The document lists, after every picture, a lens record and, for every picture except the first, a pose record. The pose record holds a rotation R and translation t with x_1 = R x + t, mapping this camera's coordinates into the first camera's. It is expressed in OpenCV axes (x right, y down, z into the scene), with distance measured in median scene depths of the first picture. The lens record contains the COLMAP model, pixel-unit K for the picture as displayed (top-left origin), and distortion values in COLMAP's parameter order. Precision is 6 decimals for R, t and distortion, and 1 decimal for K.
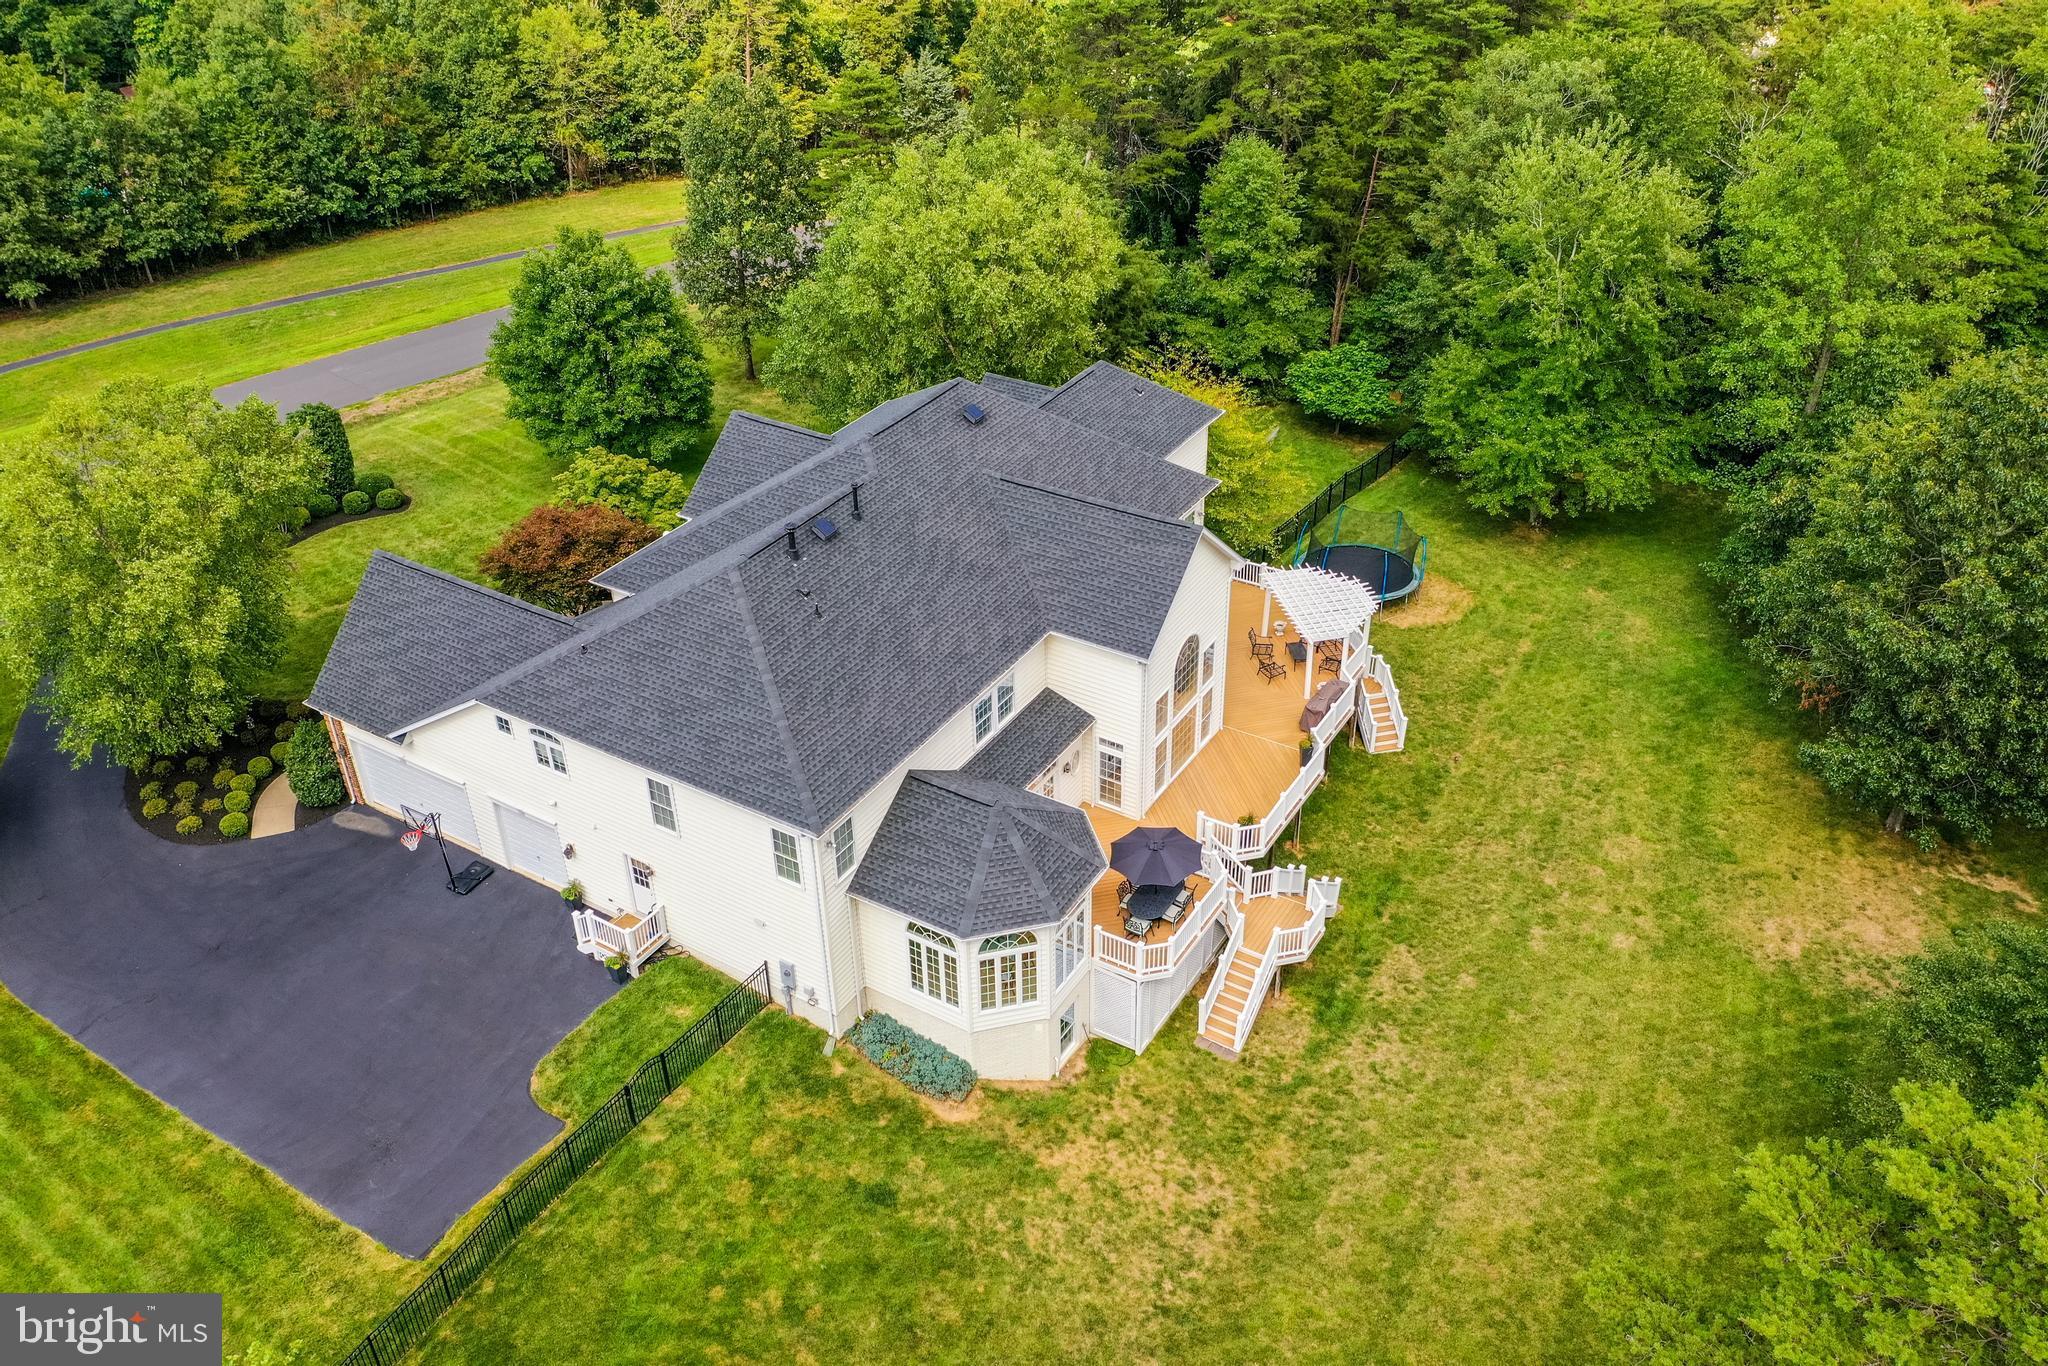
lens RADIAL K [[1613.7, 0, 1024.0], [0, 1613.7, 683.0], [0, 0, 1]] dist [0.001278, -0.002437]
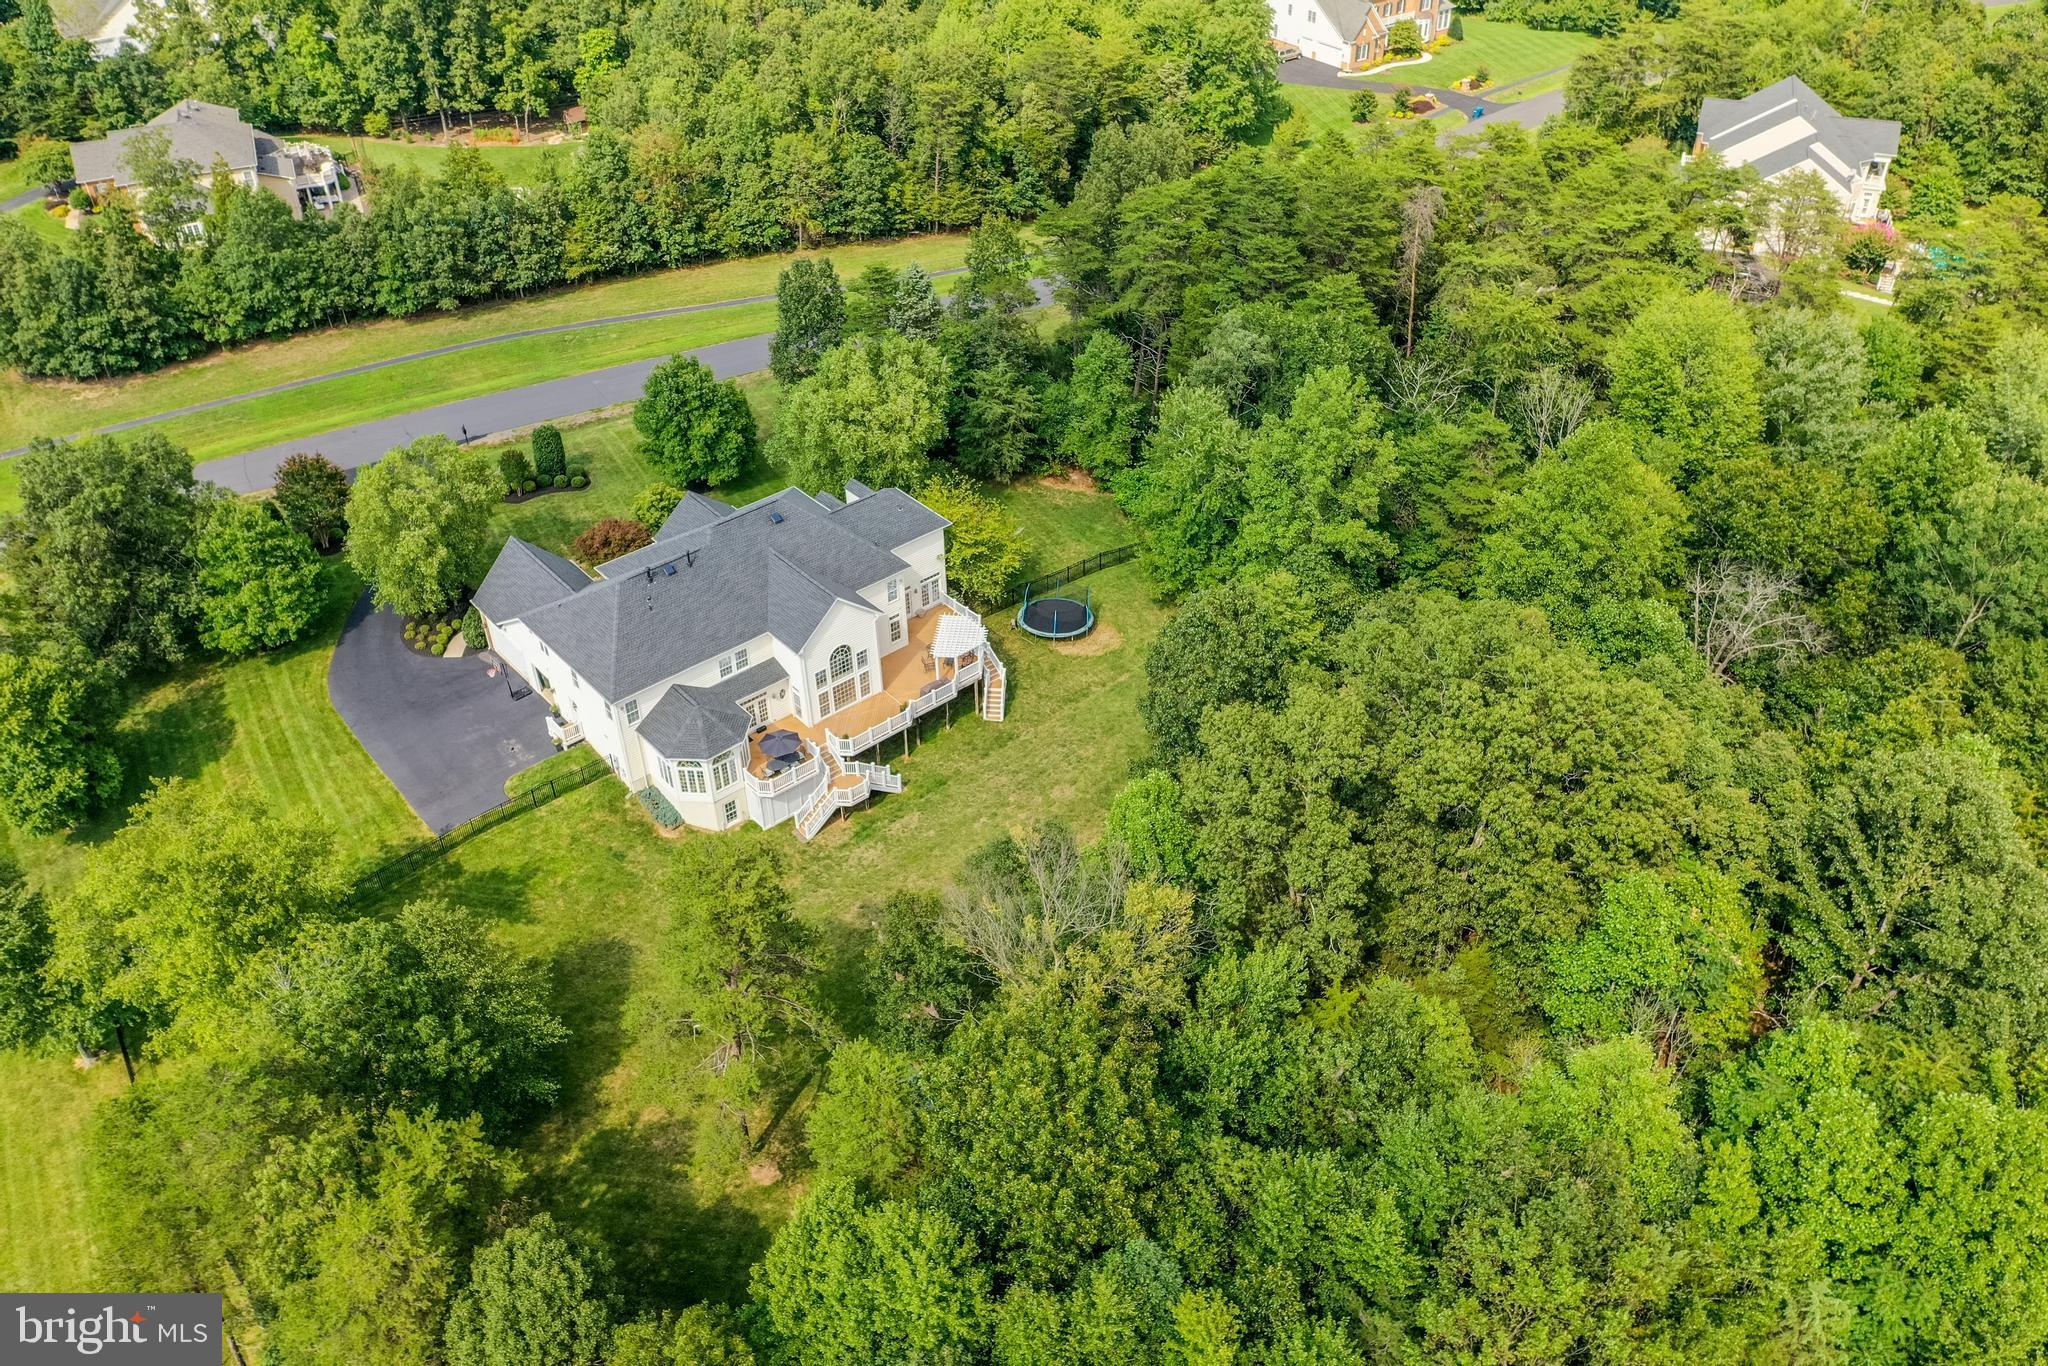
lens RADIAL K [[1627.0, 0, 1024.0], [0, 1627.0, 683.0], [0, 0, 1]] dist [-0.005844, -0.003469]
pose [[0.951440, 0.187477, -0.244160, 0.766505], [-0.169259, 0.981101, 0.093764, -0.196884], [0.257124, -0.047885, 0.965191, -0.871564]]
